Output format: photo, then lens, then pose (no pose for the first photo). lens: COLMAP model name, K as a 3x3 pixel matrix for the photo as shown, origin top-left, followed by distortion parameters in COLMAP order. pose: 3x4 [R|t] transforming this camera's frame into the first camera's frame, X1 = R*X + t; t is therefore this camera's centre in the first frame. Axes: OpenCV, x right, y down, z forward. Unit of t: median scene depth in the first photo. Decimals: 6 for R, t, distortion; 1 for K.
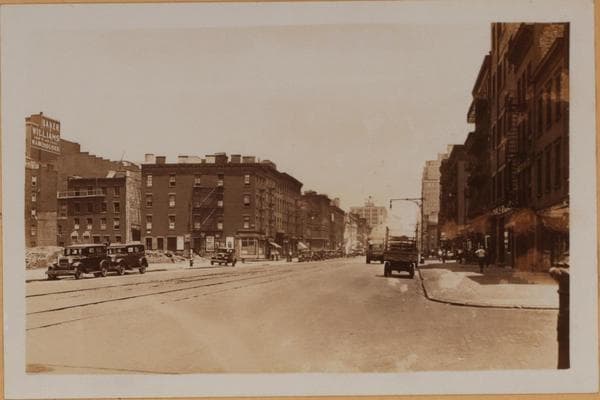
lens RADIAL K [[651.0, 0, 313.6], [0, 651.0, 231.9], [0, 0, 1]] dist [0.014307, 0.023130]
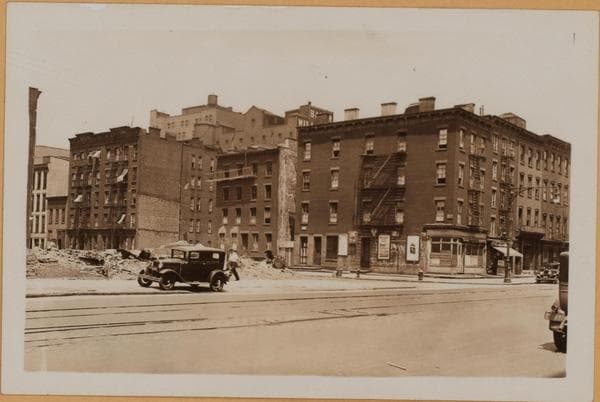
lens RADIAL K [[649.9, 0, 307.7], [0, 649.9, 264.3], [0, 0, 1]] dist [0.016655, 0.024682]
pose [[0.859872, 0.032650, -0.509464, 0.092321], [-0.014063, 0.999089, 0.040293, 0.010862], [0.510315, -0.027482, 0.859548, 0.422679]]
